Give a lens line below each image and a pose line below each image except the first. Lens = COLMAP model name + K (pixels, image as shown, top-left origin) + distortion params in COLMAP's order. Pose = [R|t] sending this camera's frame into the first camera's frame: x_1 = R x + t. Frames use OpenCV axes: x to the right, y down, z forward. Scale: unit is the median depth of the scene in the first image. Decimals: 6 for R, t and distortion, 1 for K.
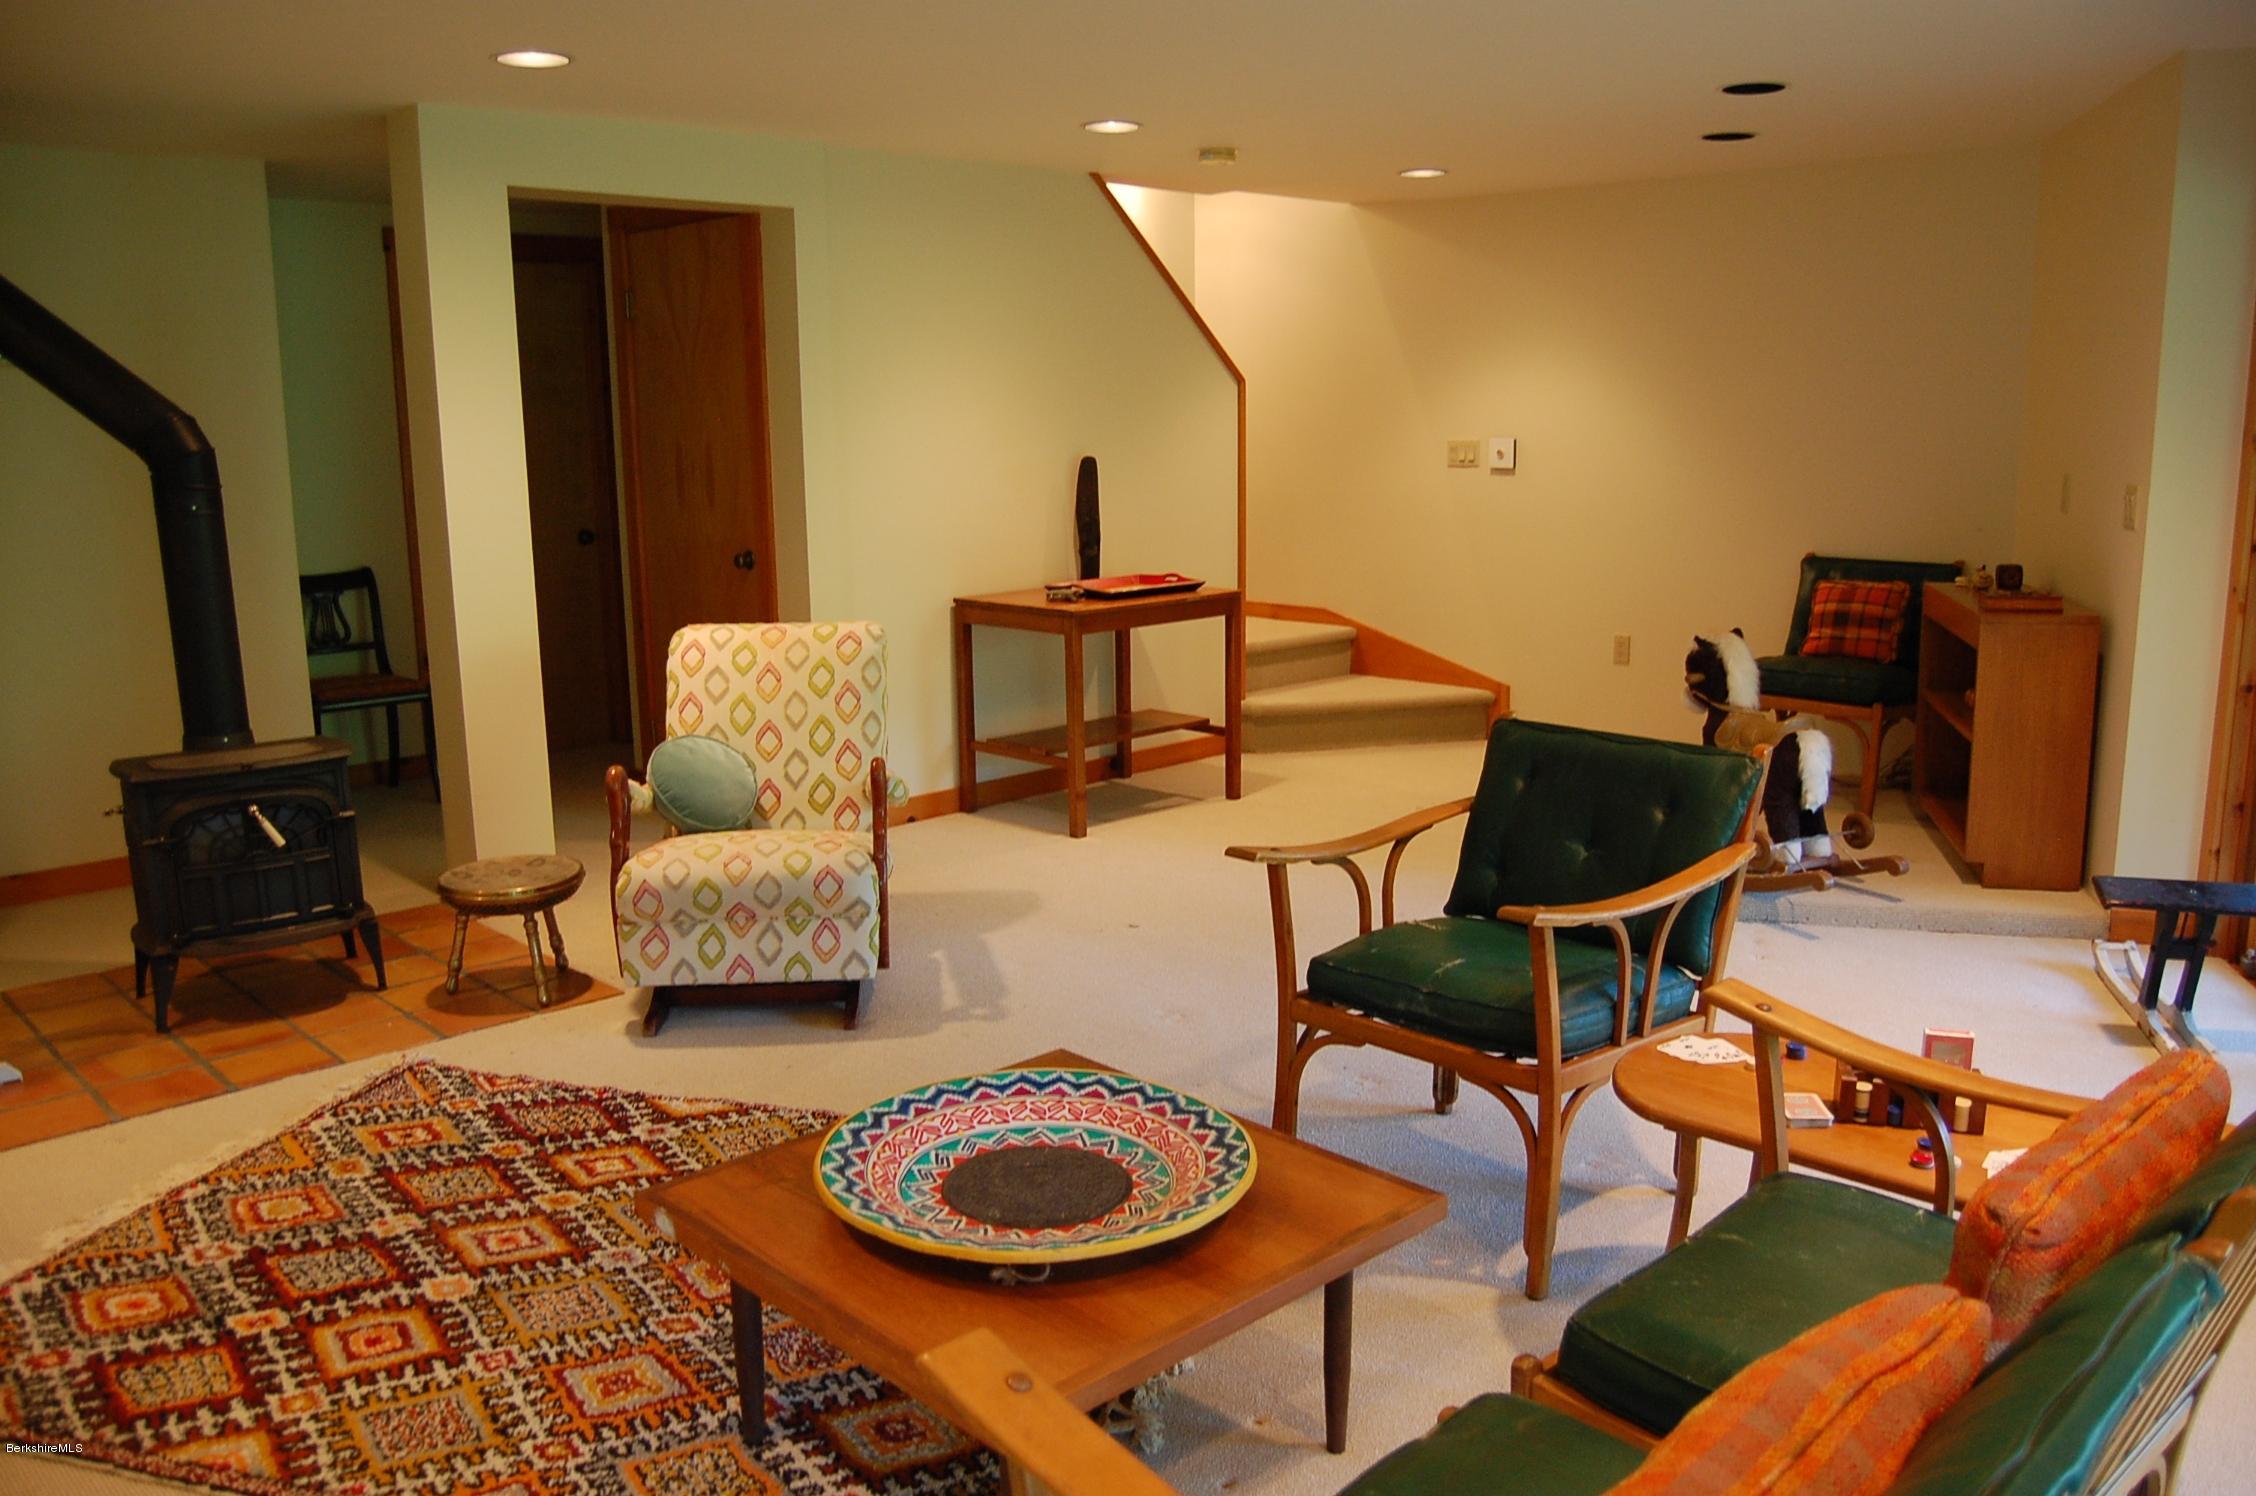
lens RADIAL K [[1761.2, 0, 1139.5], [0, 1761.2, 769.1], [0, 0, 1]] dist [-0.099590, 0.039355]
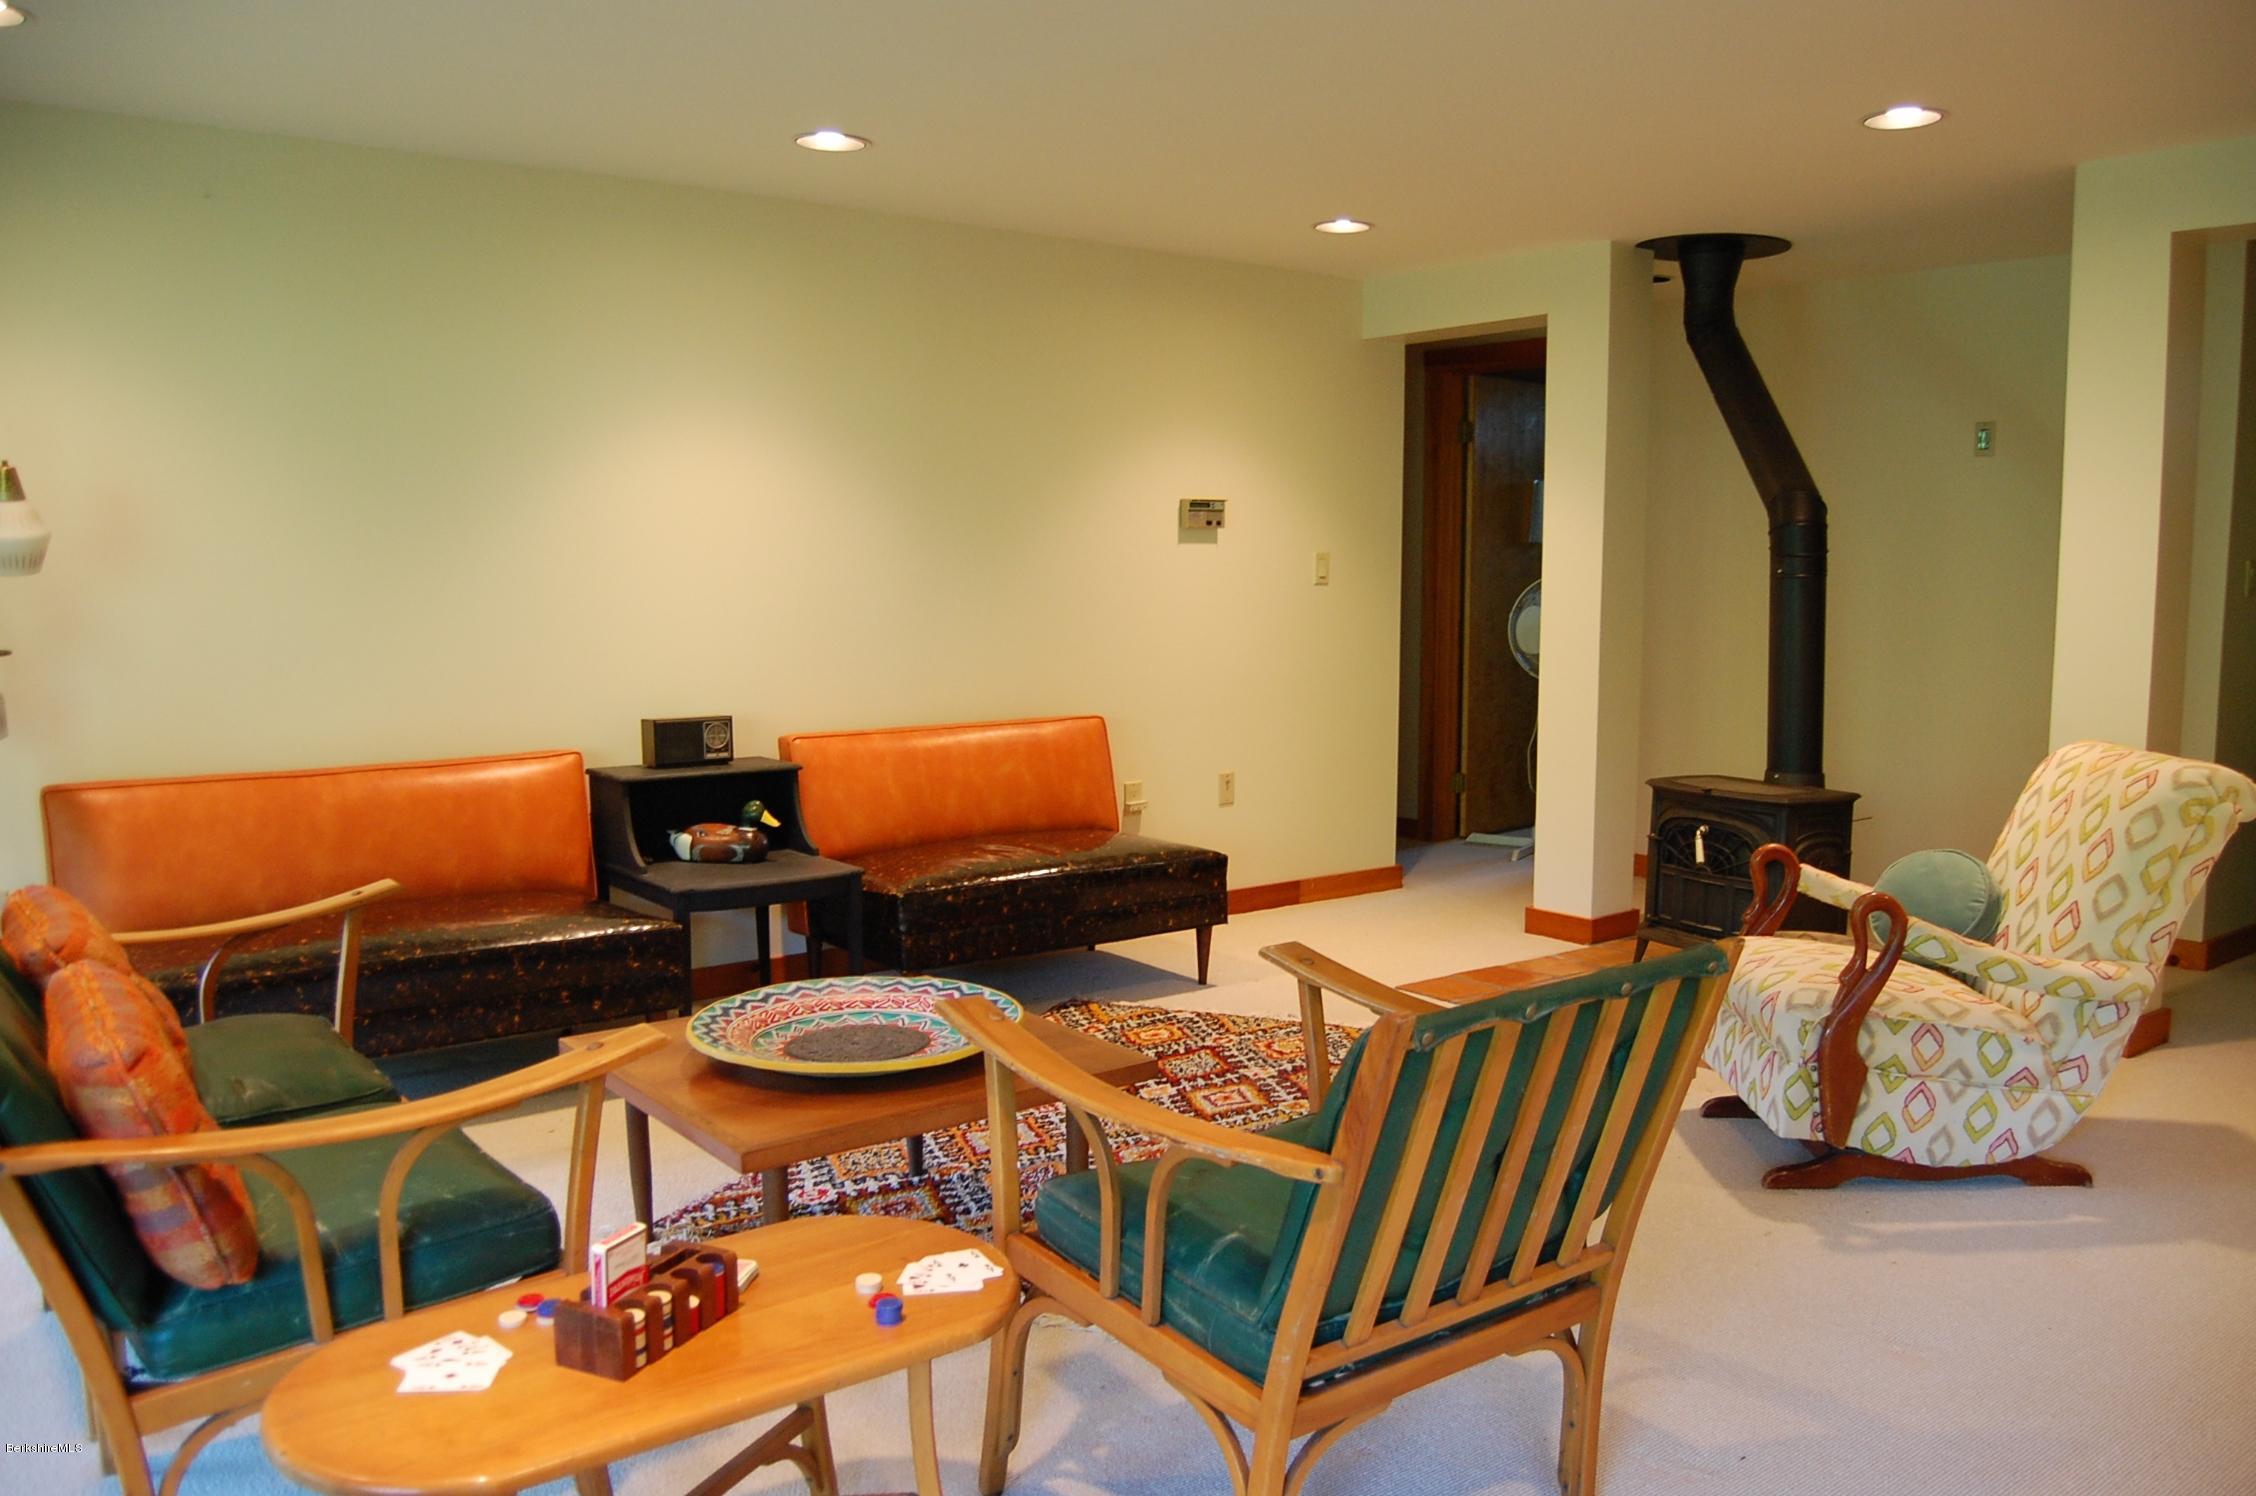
lens RADIAL K [[1761.2, 0, 1139.5], [0, 1761.2, 769.1], [0, 0, 1]] dist [-0.099590, 0.039355]
pose [[-0.121849, 0.126860, -0.984408, 0.902729], [-0.198242, 0.968704, 0.149375, -0.152802], [0.972550, 0.213353, -0.092886, 0.980361]]
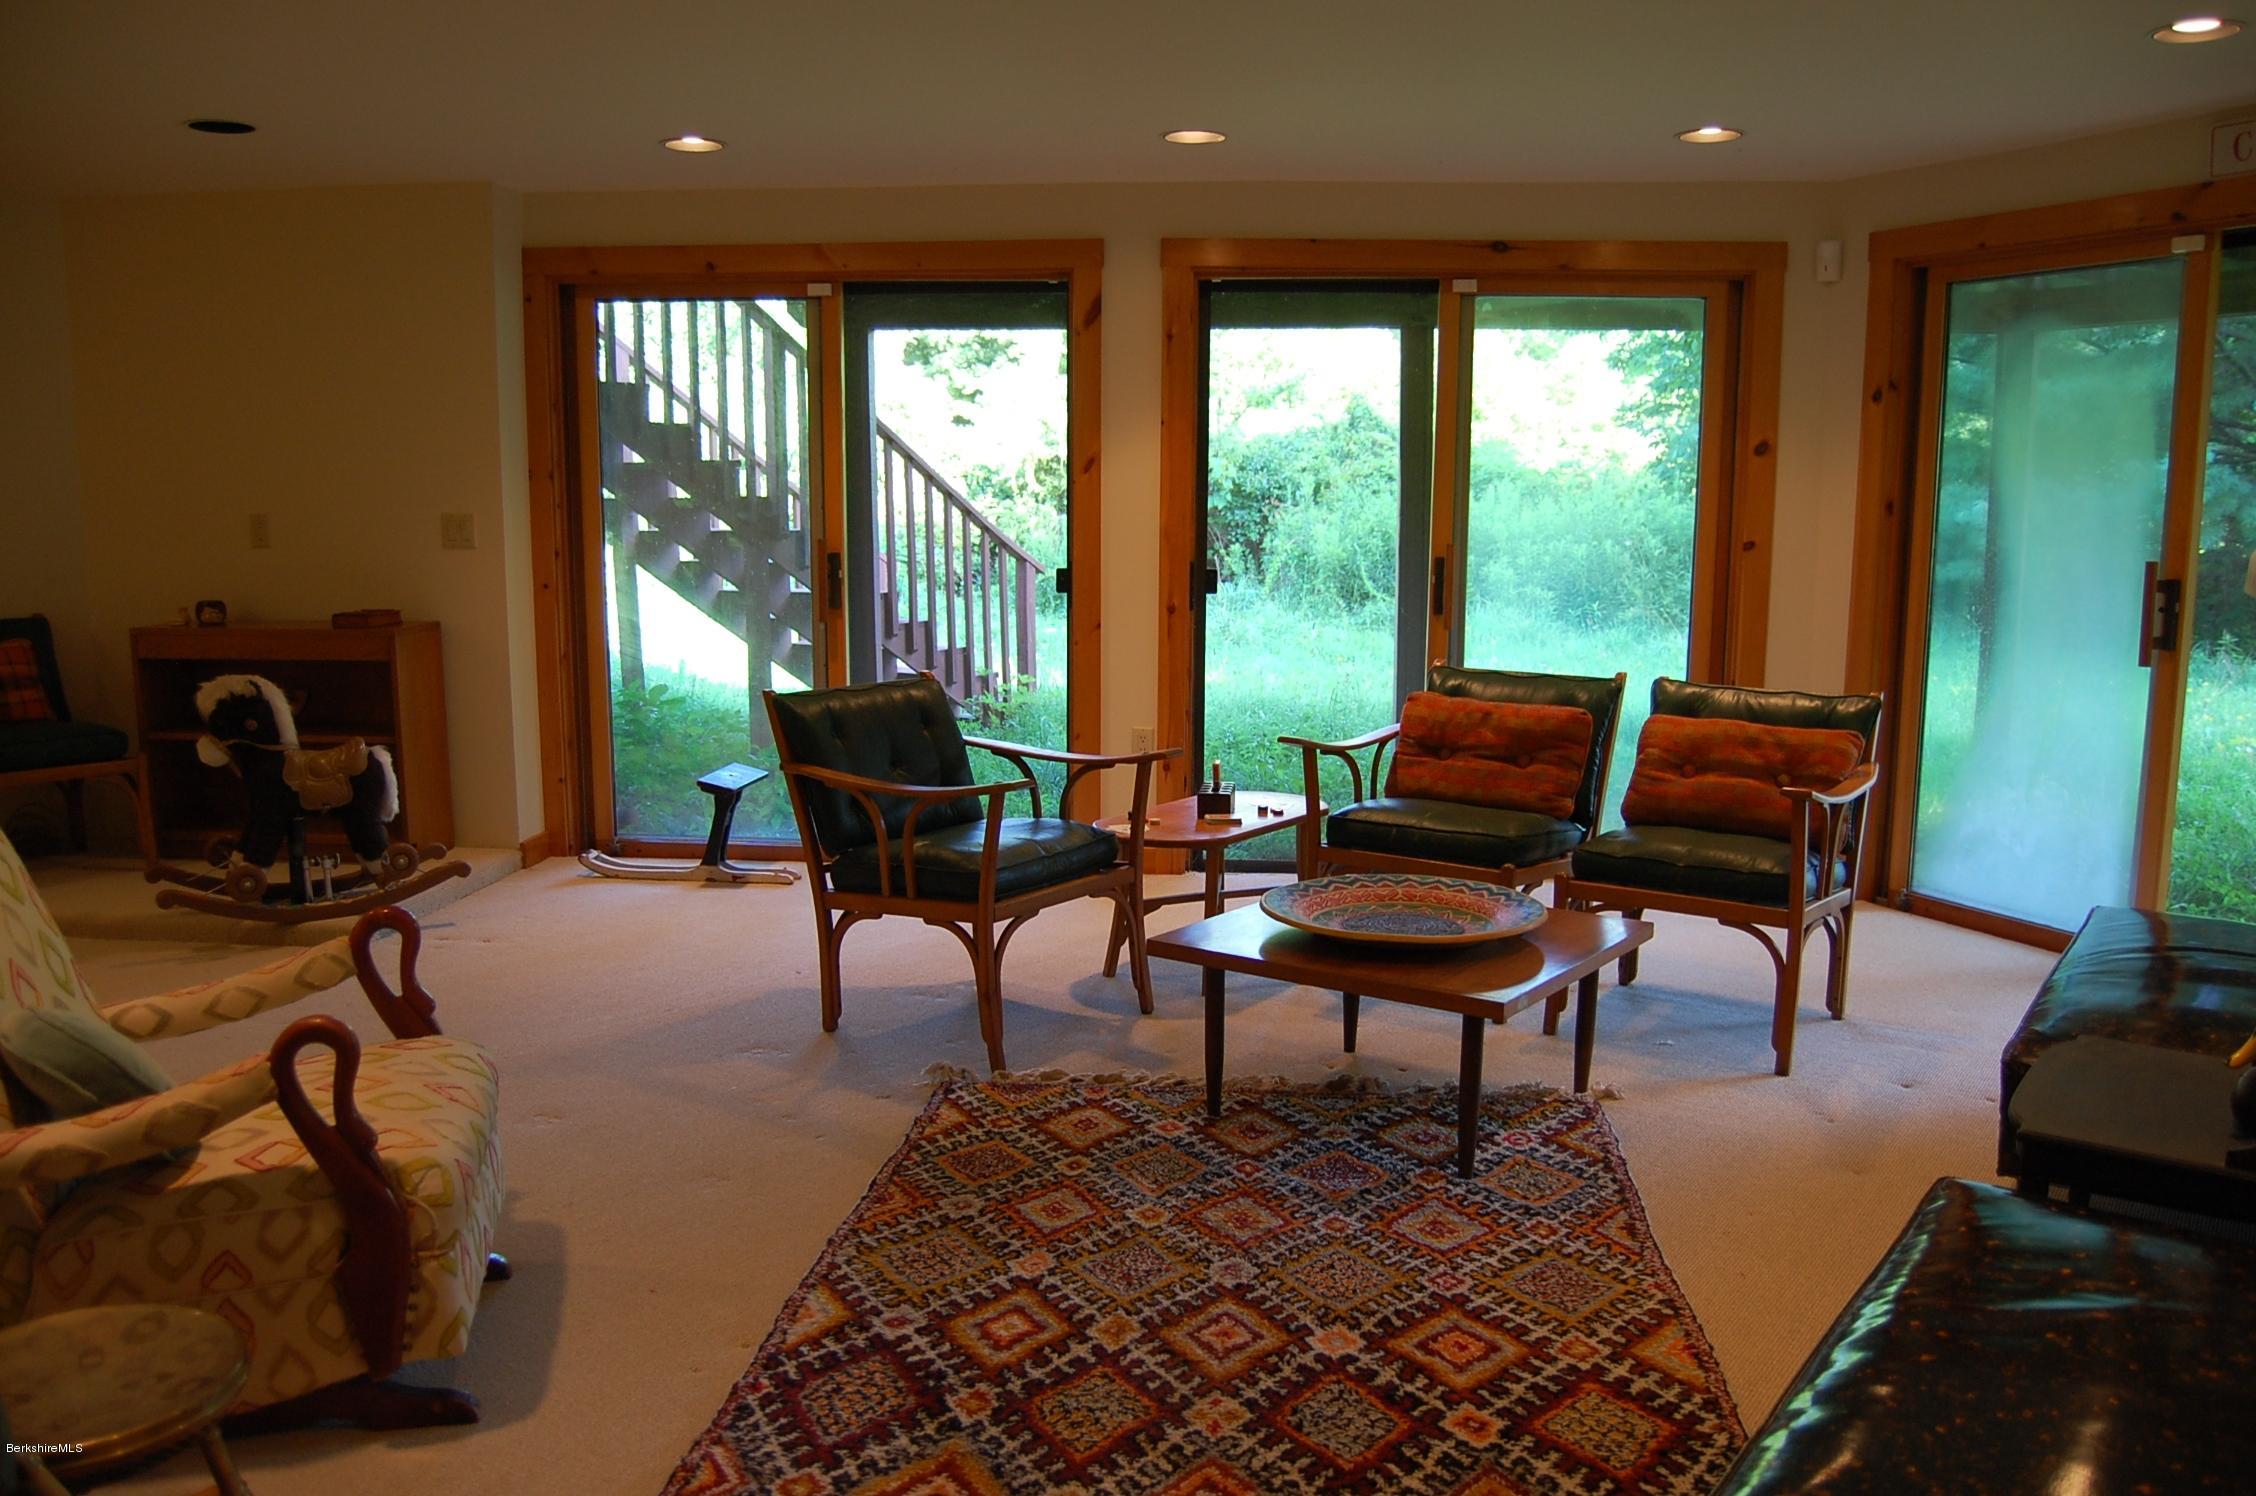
lens RADIAL K [[1761.2, 0, 1139.5], [0, 1761.2, 769.1], [0, 0, 1]] dist [-0.099590, 0.039355]
pose [[-0.167405, -0.145697, 0.975063, -1.147858], [0.196023, 0.964354, 0.177751, -0.164864], [-0.966204, 0.220891, -0.132877, 1.067717]]
